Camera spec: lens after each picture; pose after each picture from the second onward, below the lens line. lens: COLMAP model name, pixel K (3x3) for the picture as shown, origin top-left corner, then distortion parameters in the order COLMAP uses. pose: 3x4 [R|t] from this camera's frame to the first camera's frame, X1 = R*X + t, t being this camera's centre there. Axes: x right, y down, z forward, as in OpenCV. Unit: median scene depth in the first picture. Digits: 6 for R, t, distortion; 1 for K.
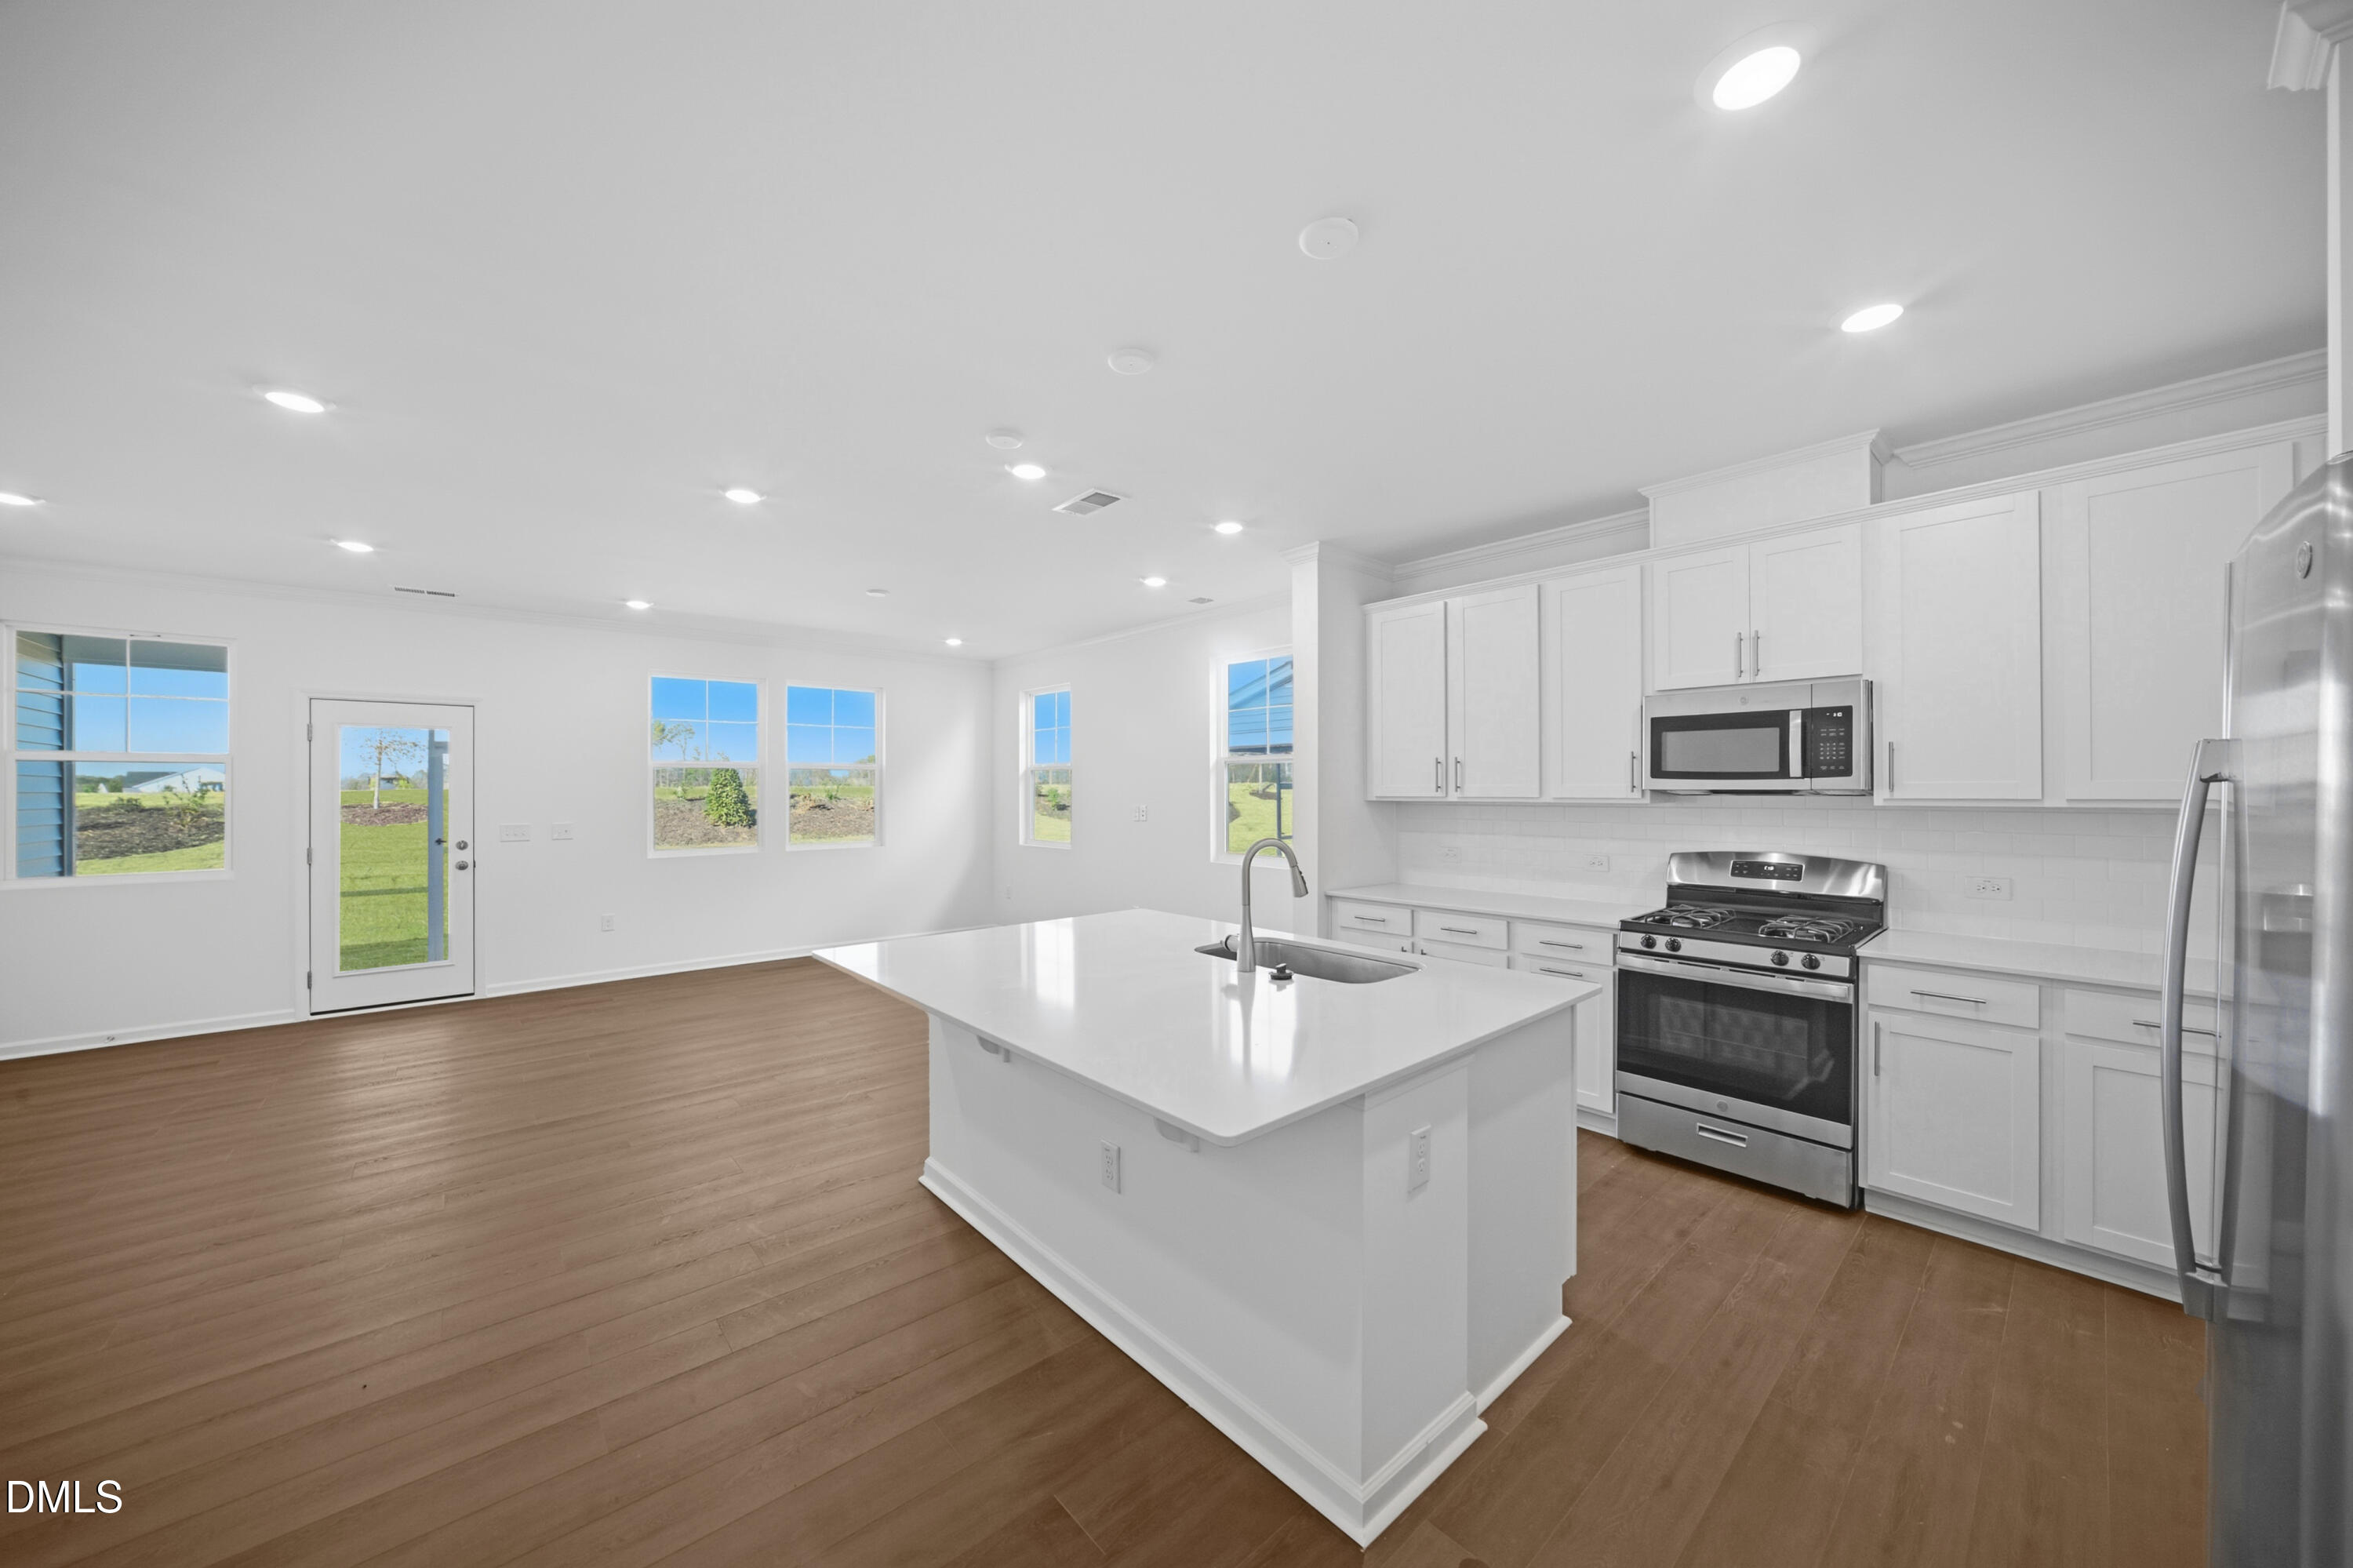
lens RADIAL K [[842.1, 0, 1178.3], [0, 842.1, 788.2], [0, 0, 1]] dist [-0.029353, 0.009603]
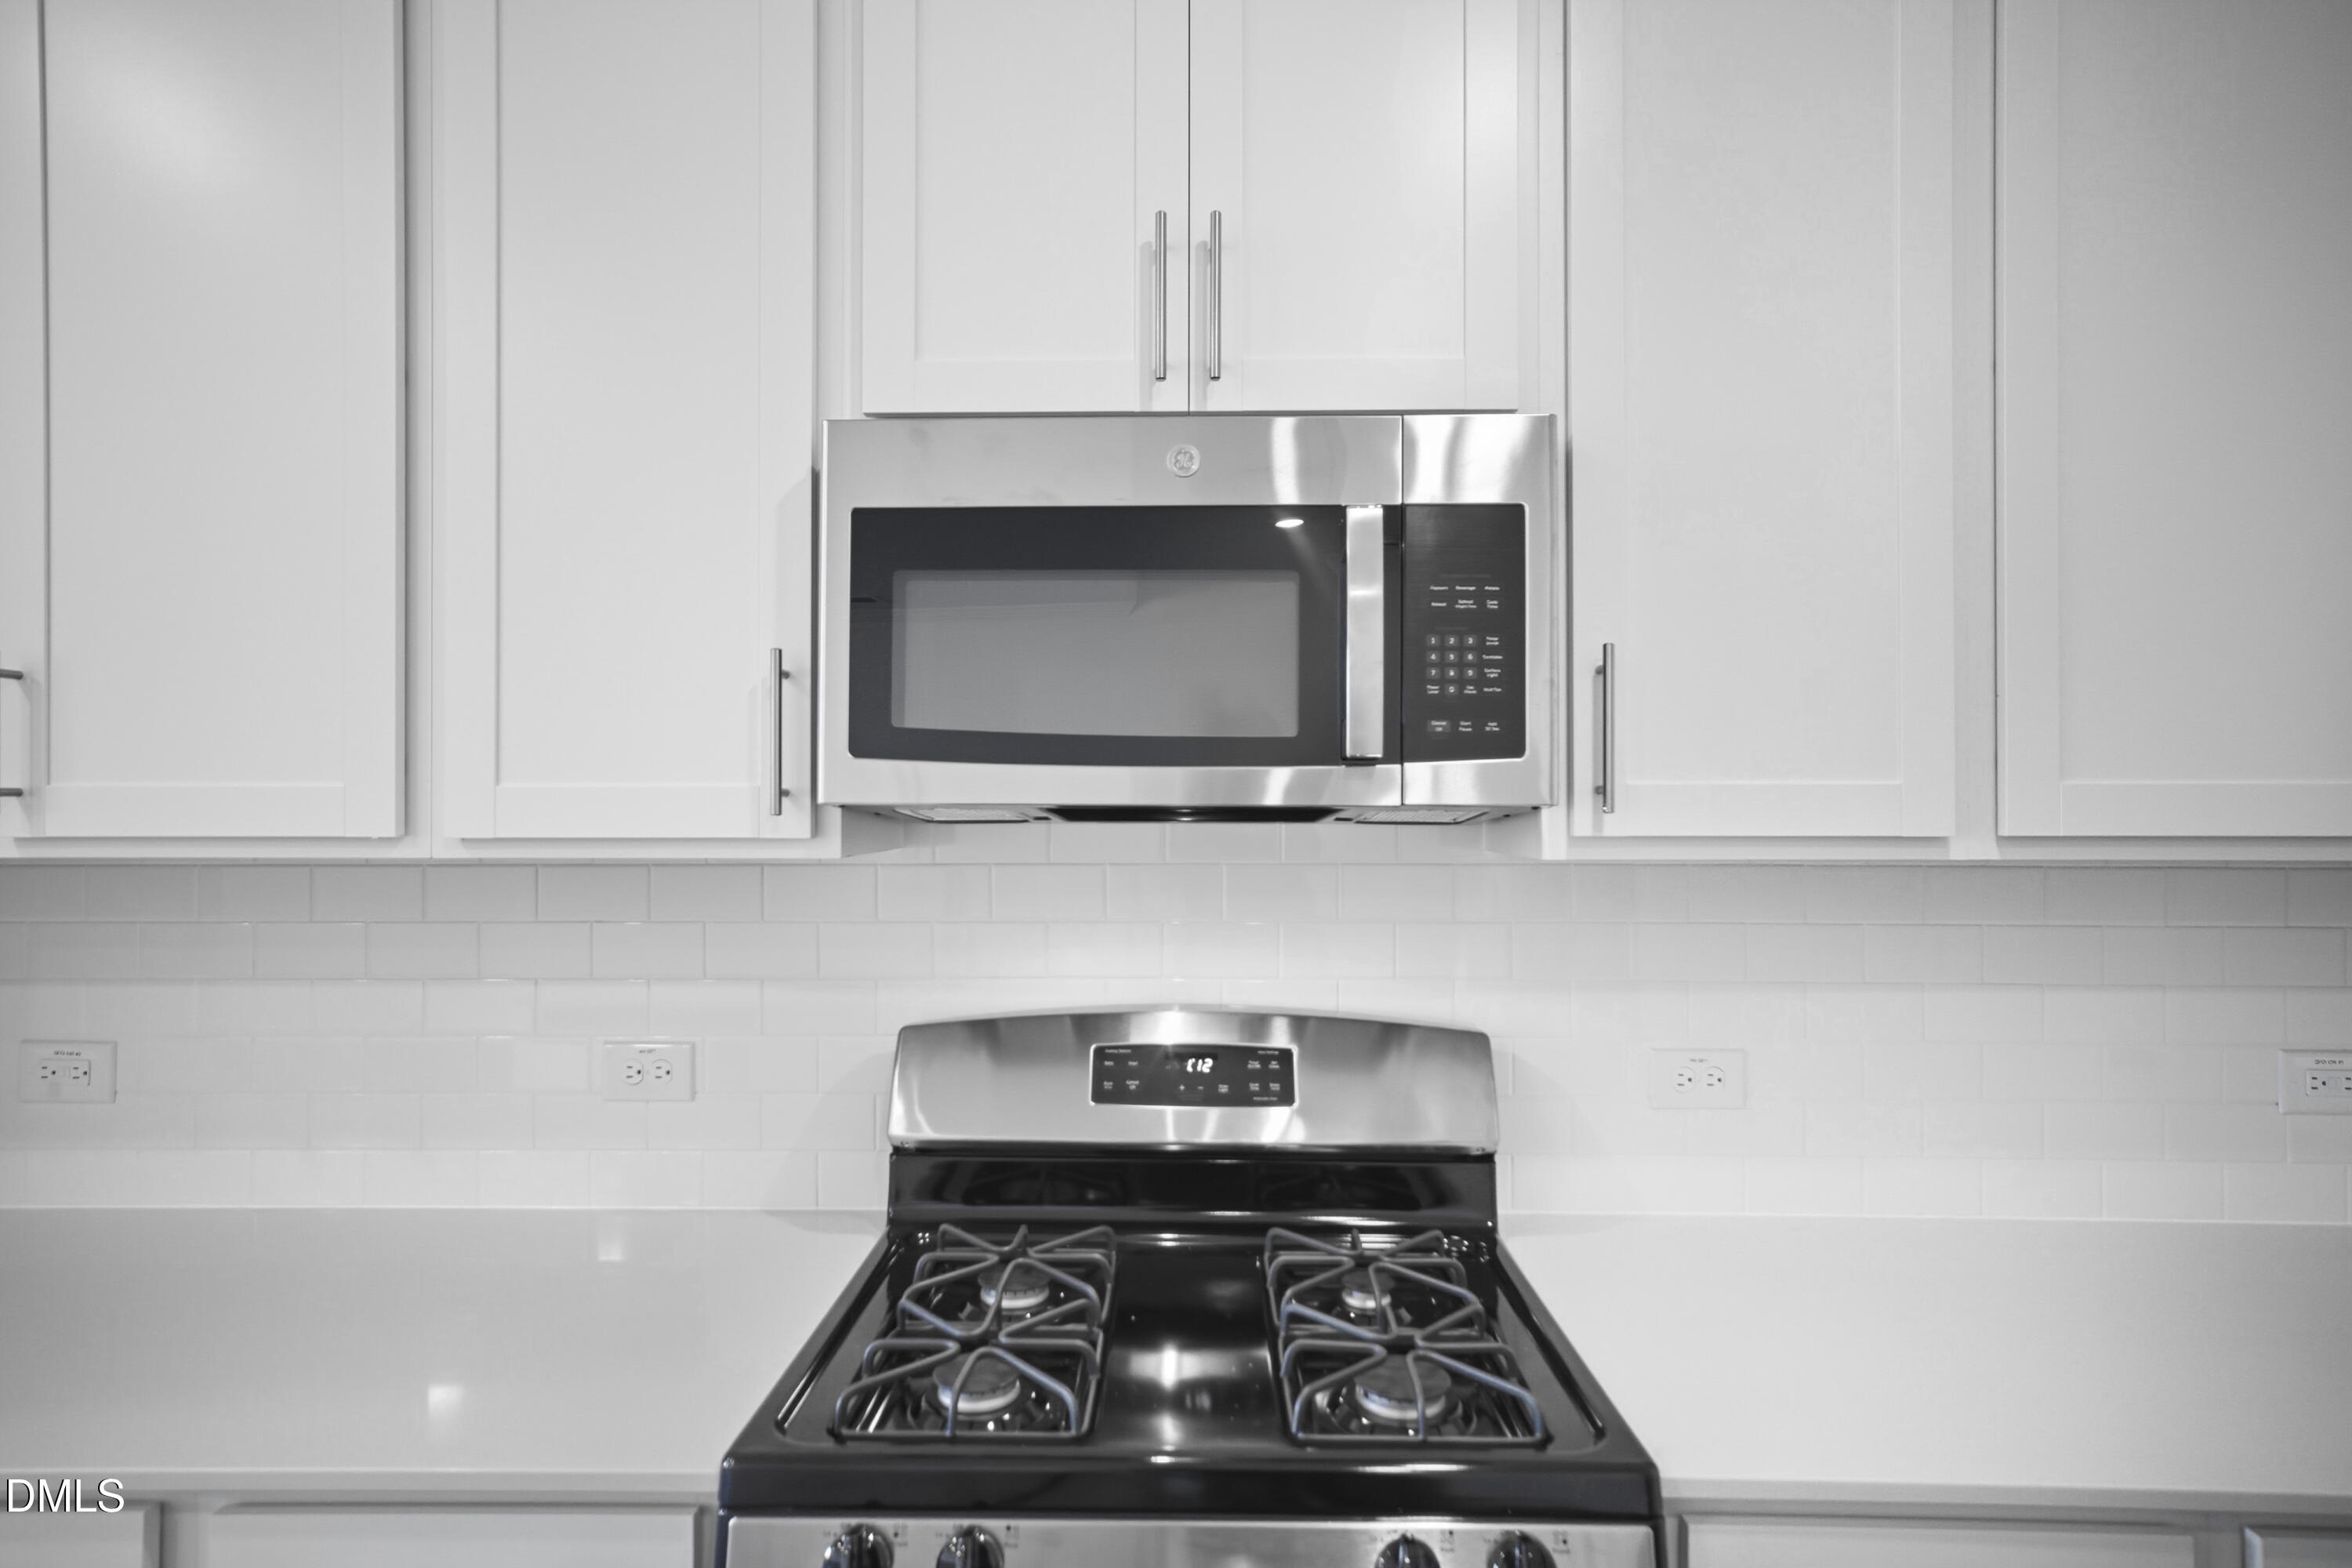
lens RADIAL K [[1216.8, 0, 1169.6], [0, 1216.8, 792.6], [0, 0, 1]] dist [-0.000289, 0.000016]
pose [[0.675311, 0.008773, 0.737481, 0.395126], [-0.002308, 0.999949, -0.009781, 0.001385], [-0.737529, 0.004903, 0.675298, 0.743721]]
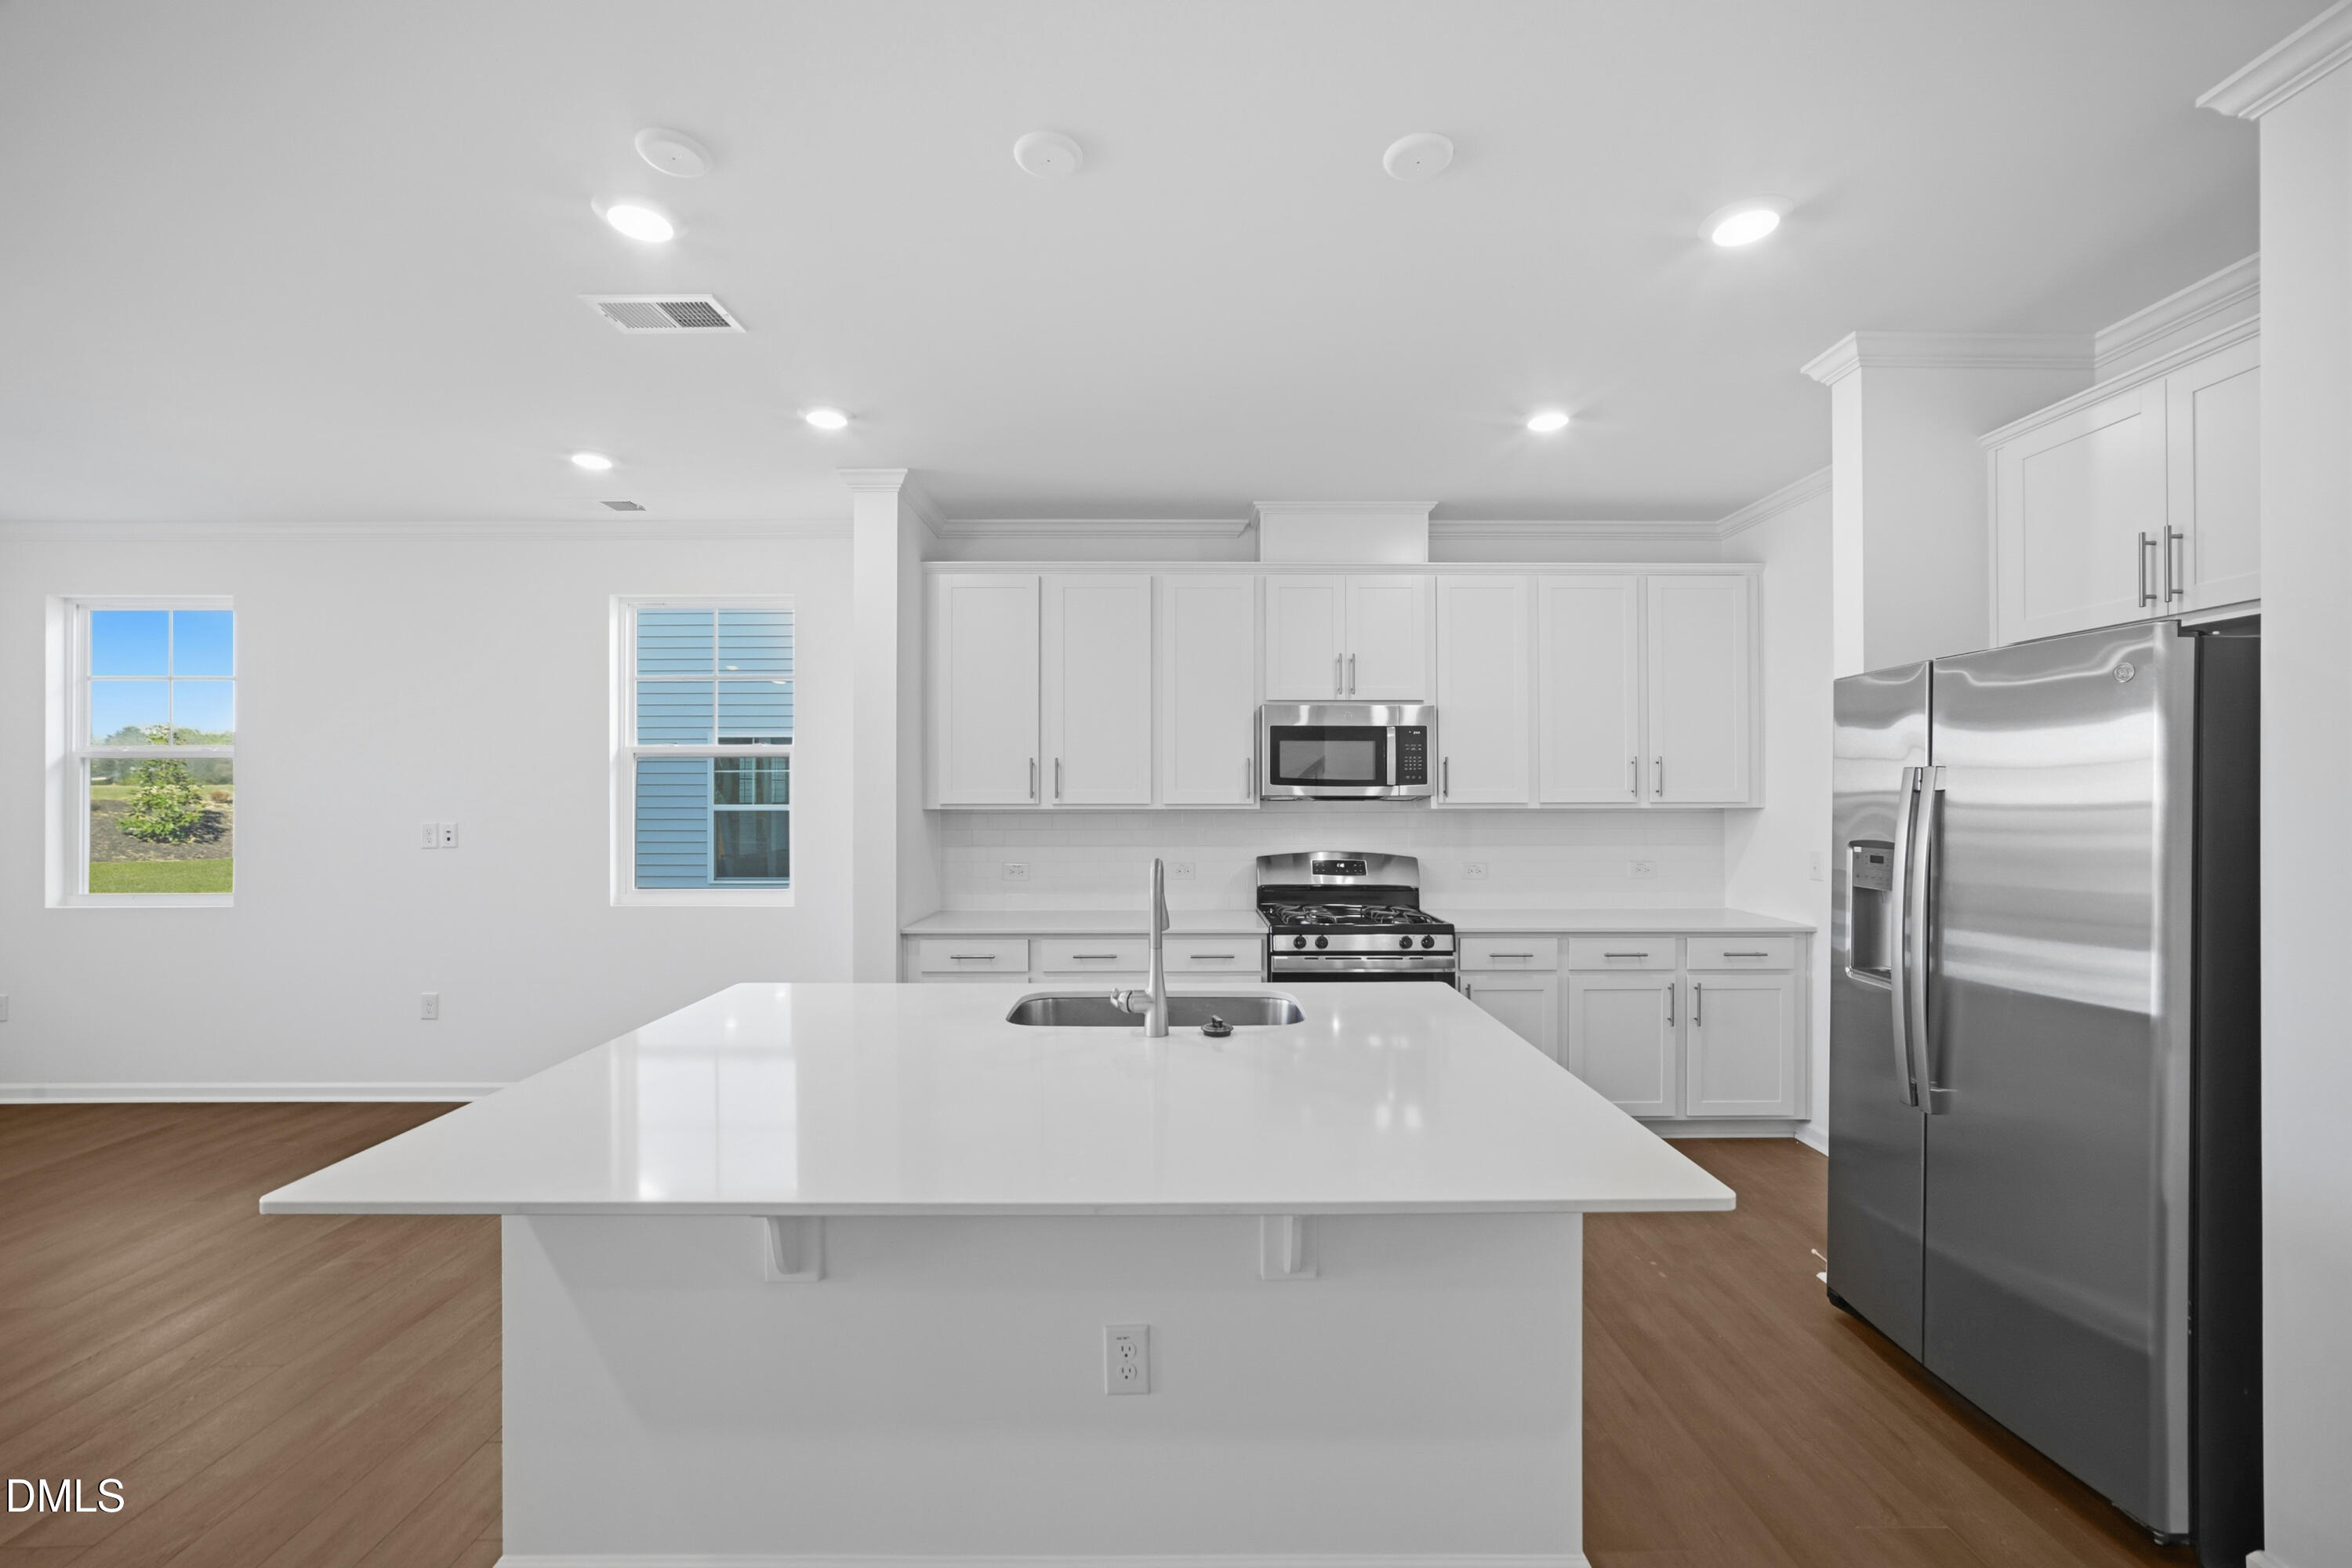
lens RADIAL K [[980.1, 0, 1176.0], [0, 980.1, 784.0], [0, 0, 1]] dist [-0.016248, 0.000071]
pose [[0.644210, 0.009849, 0.764785, -0.468723], [-0.002352, 0.999938, -0.010896, 0.001147], [-0.764845, 0.005220, 0.644193, 0.331297]]
